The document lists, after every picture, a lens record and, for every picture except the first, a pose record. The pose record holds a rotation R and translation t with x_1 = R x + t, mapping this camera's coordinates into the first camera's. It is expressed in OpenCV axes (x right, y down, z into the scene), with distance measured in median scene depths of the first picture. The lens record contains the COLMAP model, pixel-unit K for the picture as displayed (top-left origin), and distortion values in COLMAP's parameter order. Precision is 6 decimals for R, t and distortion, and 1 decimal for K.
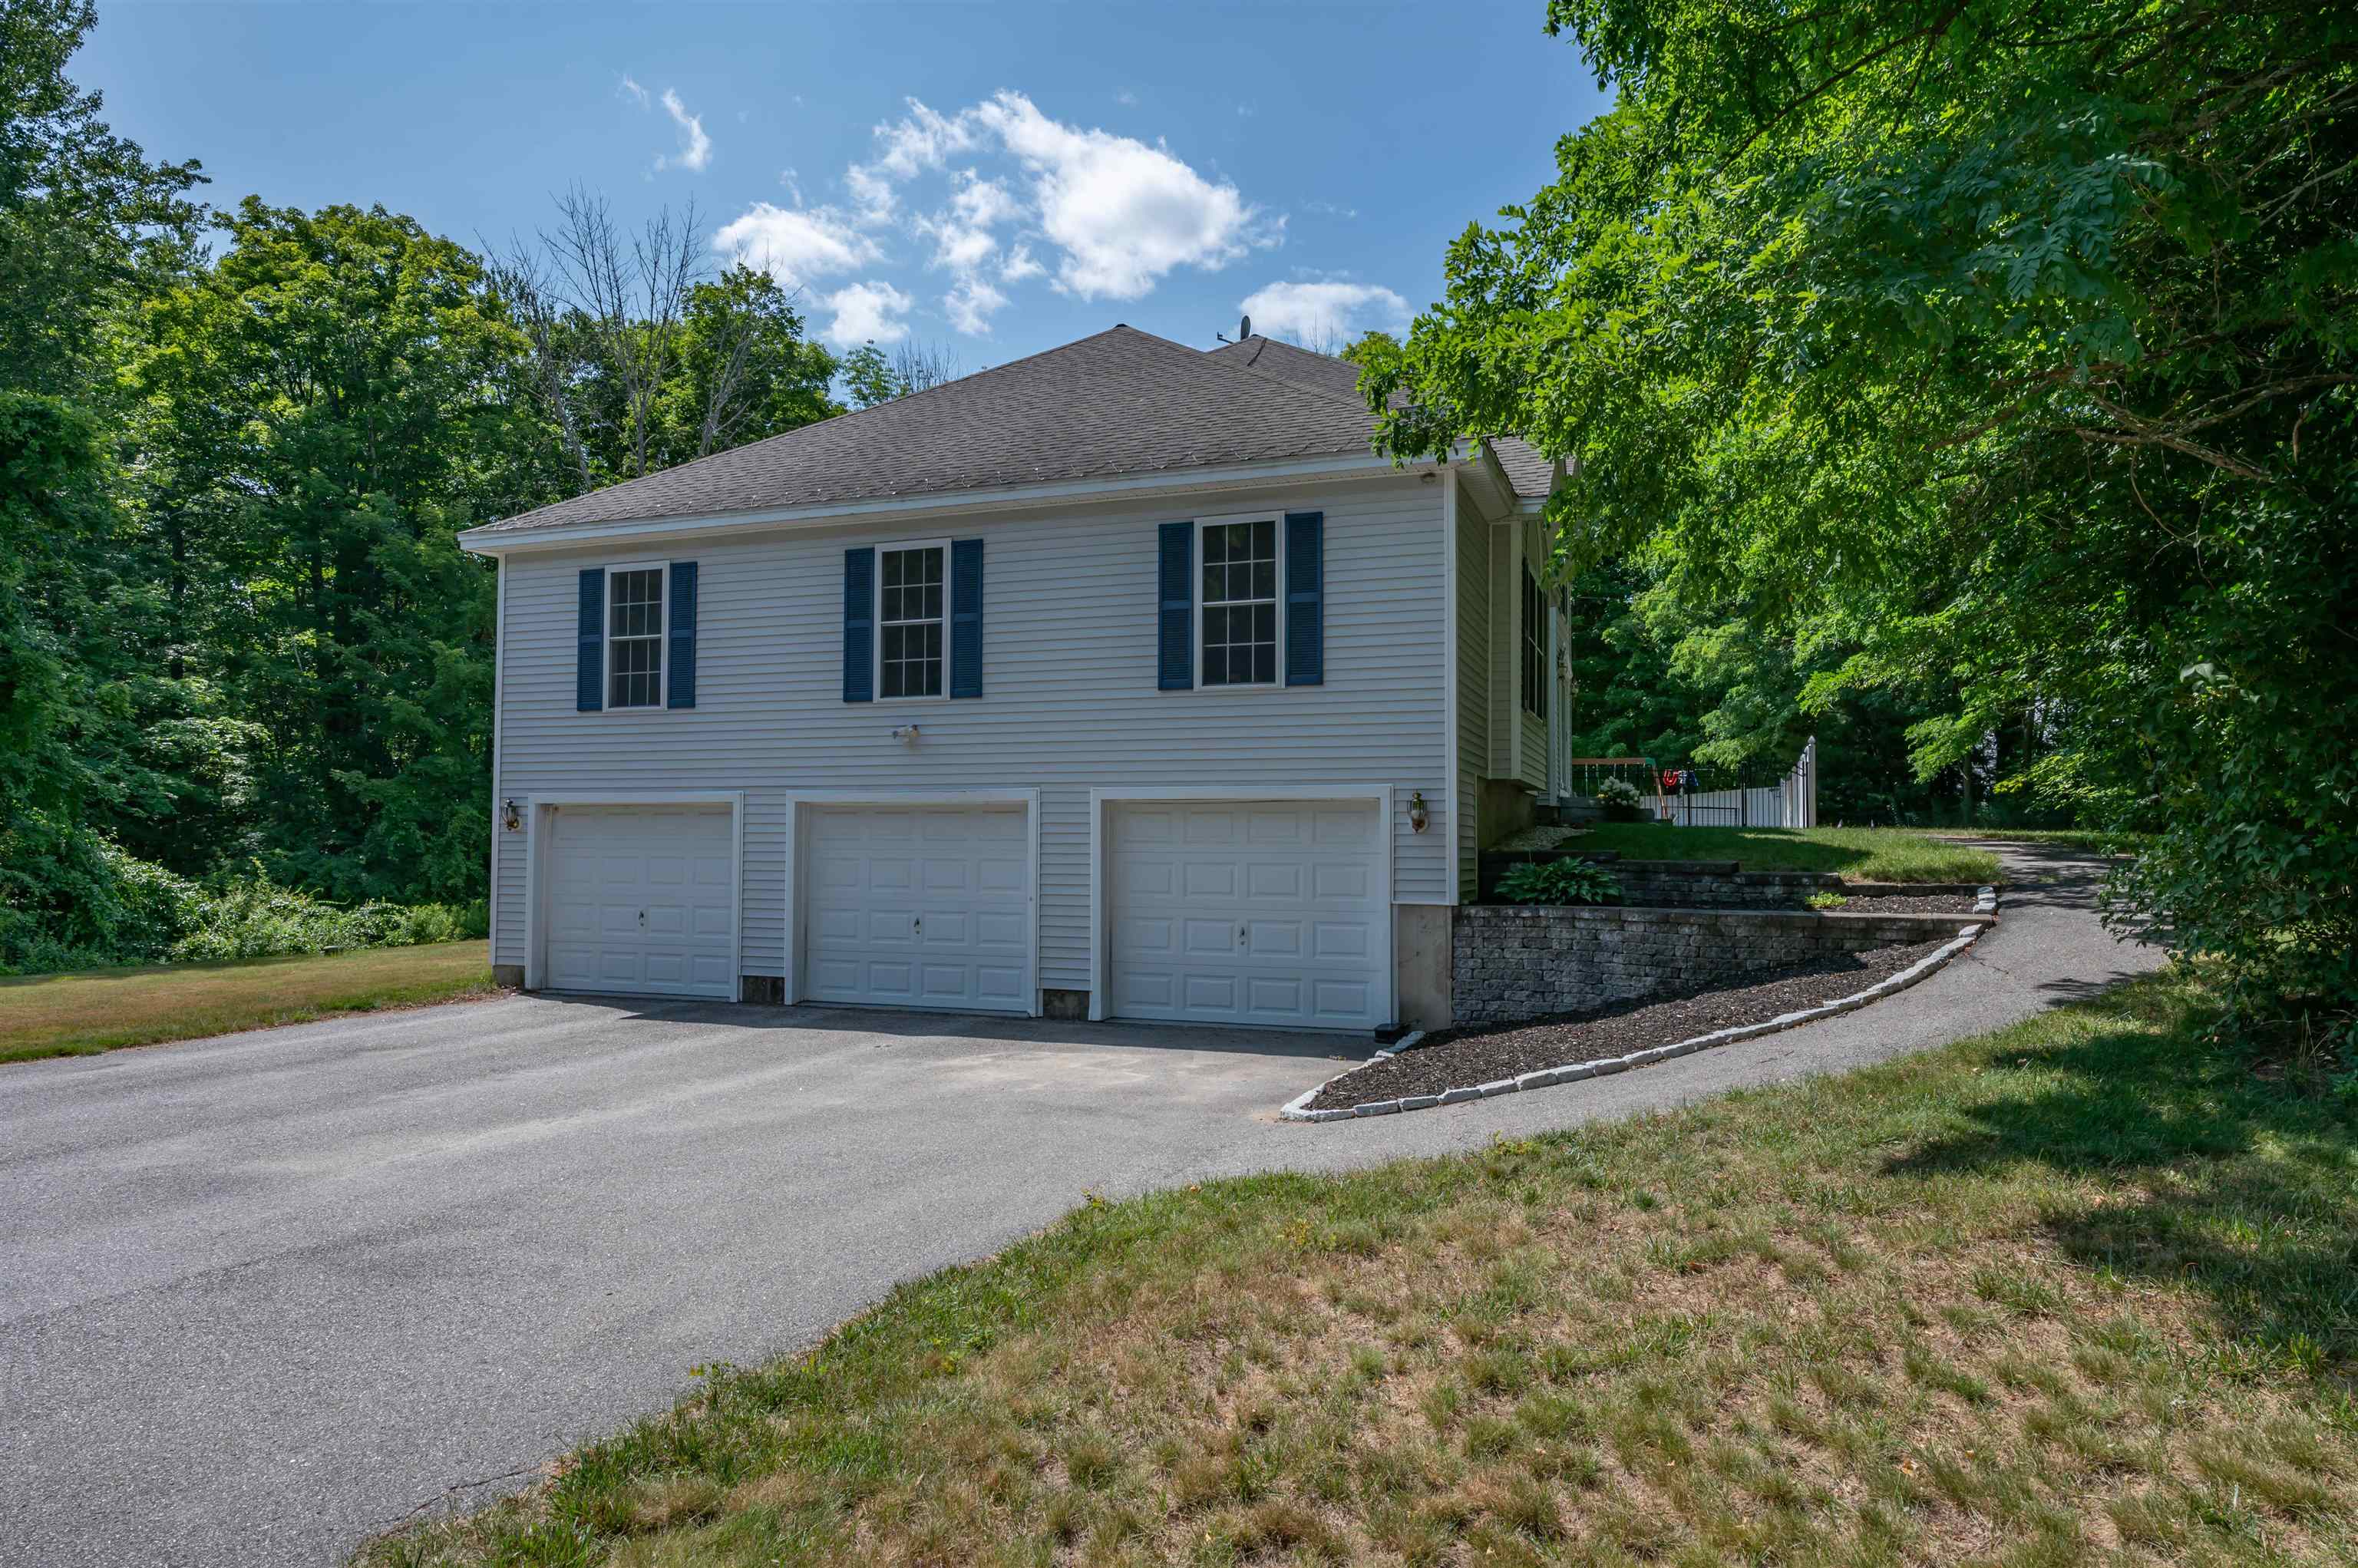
lens RADIAL K [[1172.2, 0, 1176.6], [0, 1172.2, 827.3], [0, 0, 1]] dist [0.000634, 0.001056]
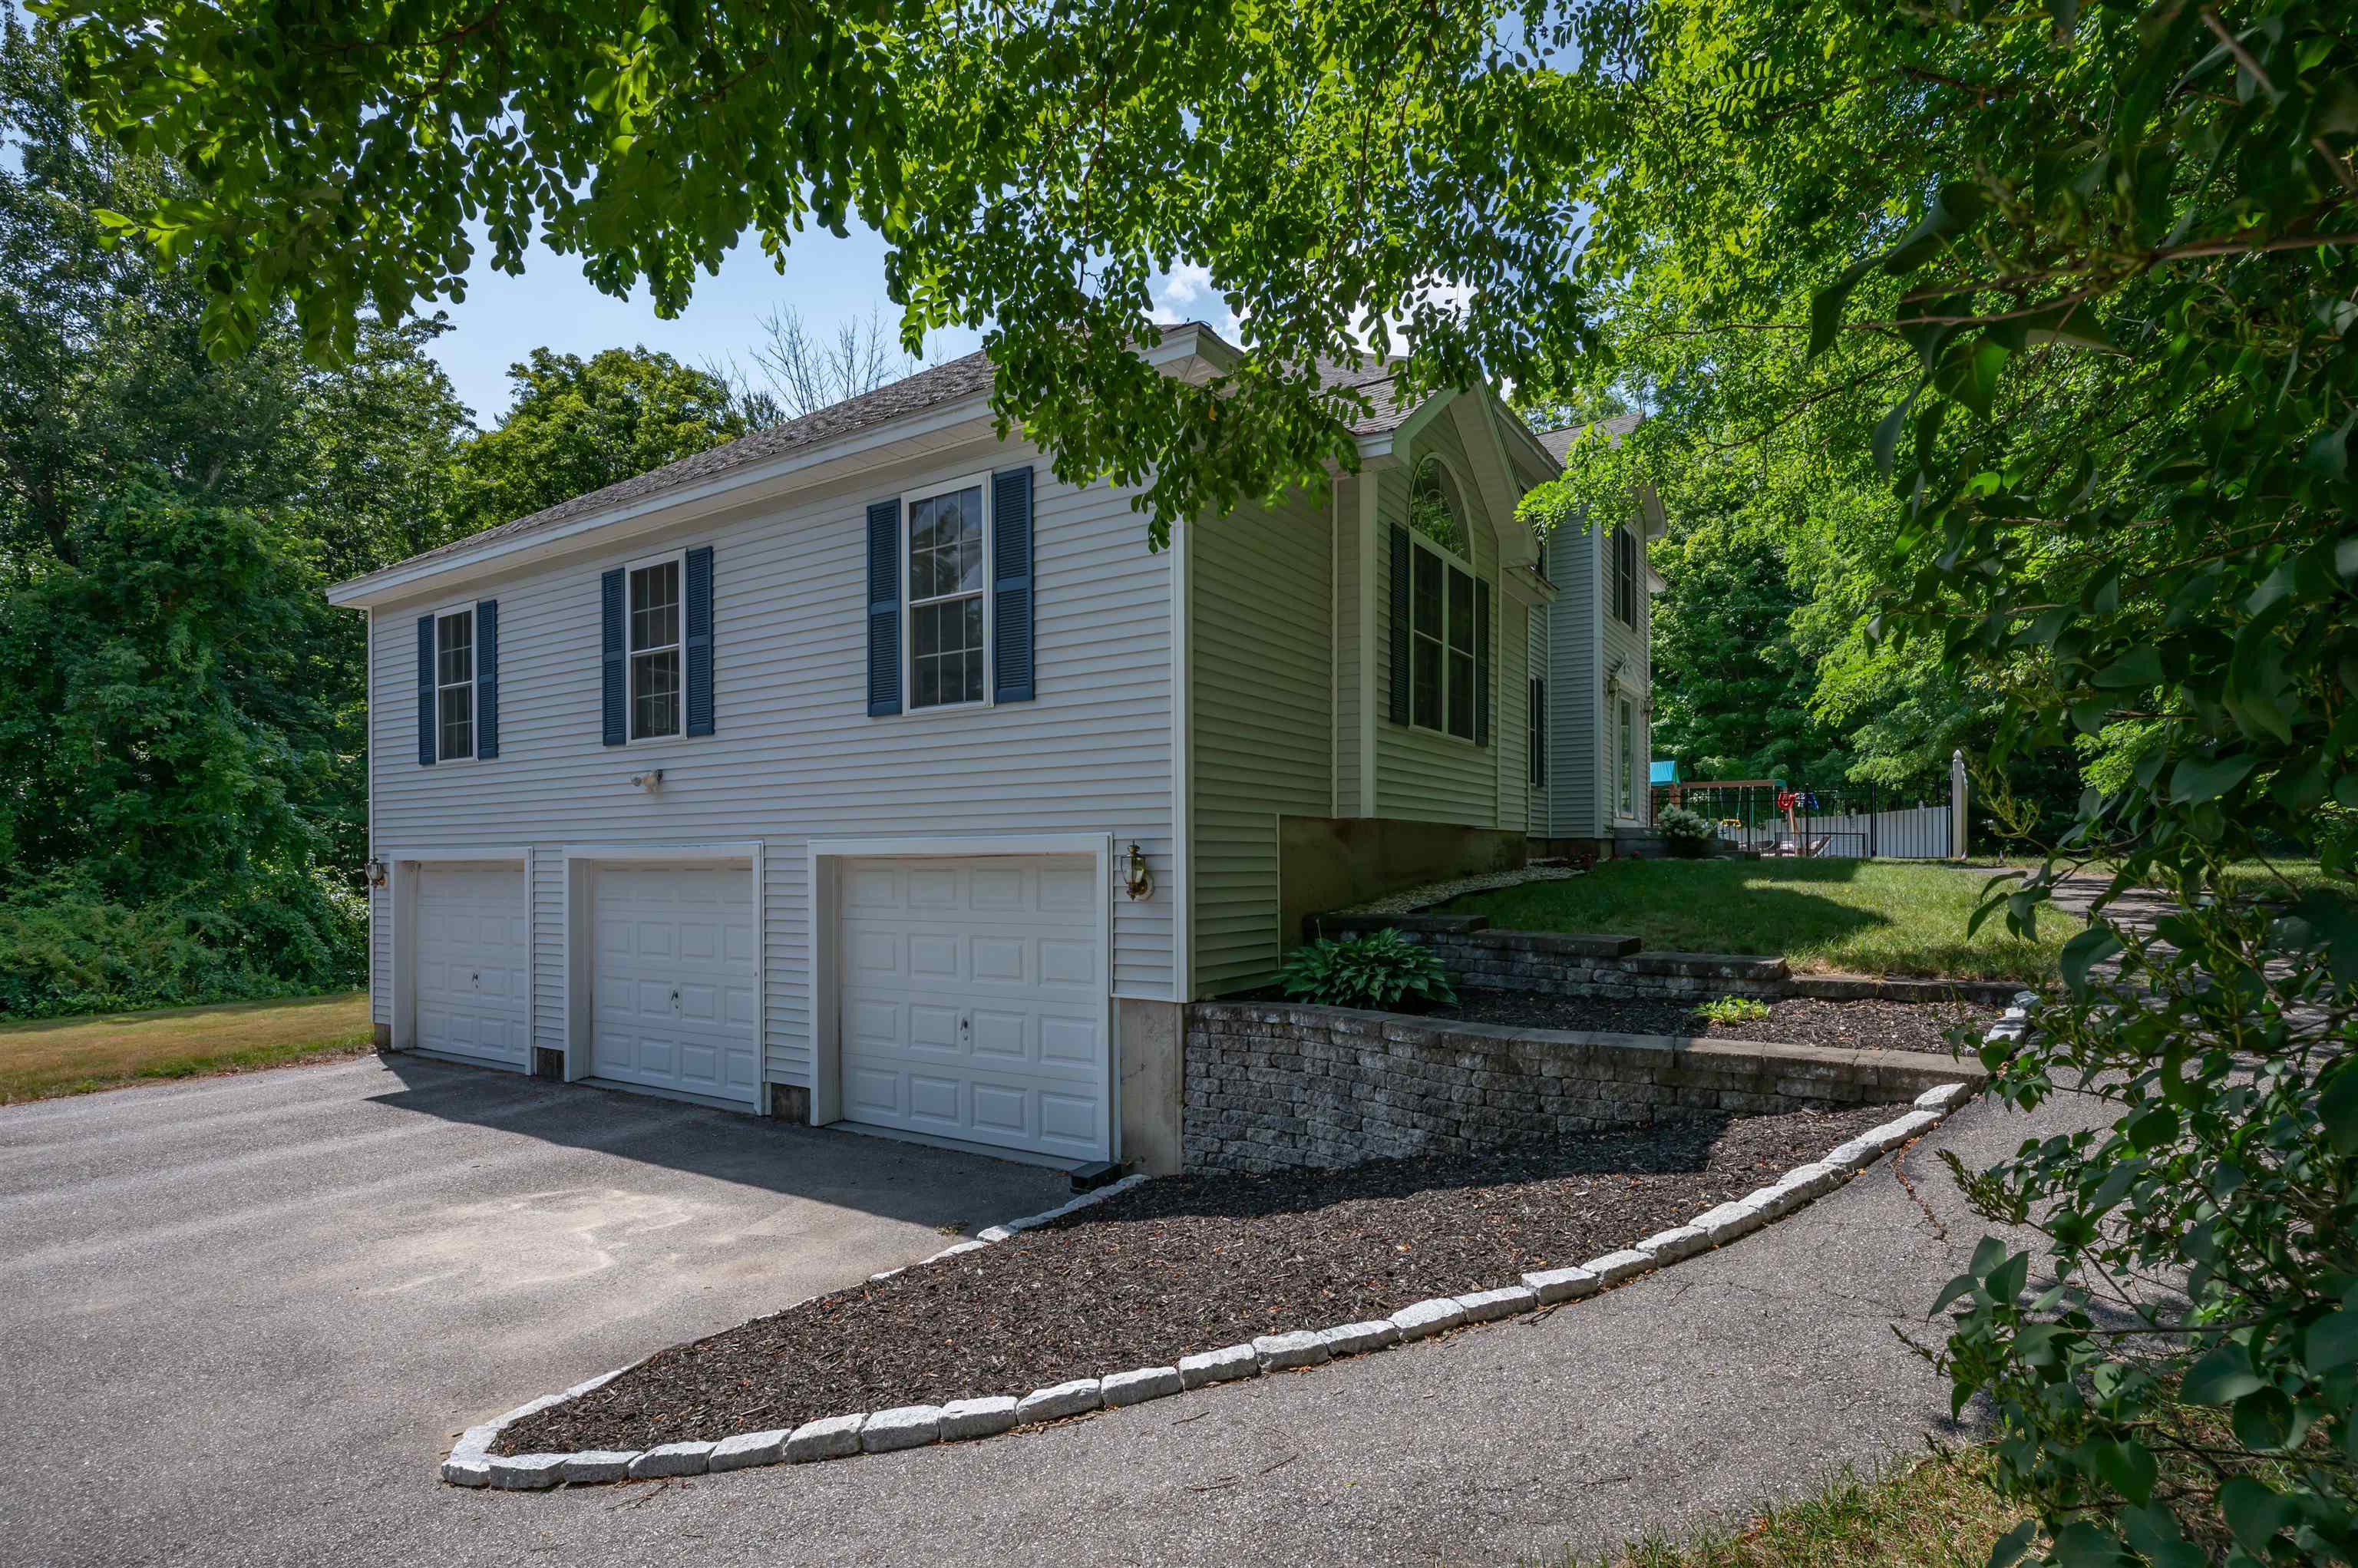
lens RADIAL K [[1014.3, 0, 1186.4], [0, 1014.3, 882.8], [0, 0, 1]] dist [-0.000155, -0.000461]
pose [[0.980269, -0.007095, -0.197542, 0.321615], [0.013260, 0.999465, 0.029903, -0.021894], [0.197224, -0.031932, 0.979838, 0.356339]]
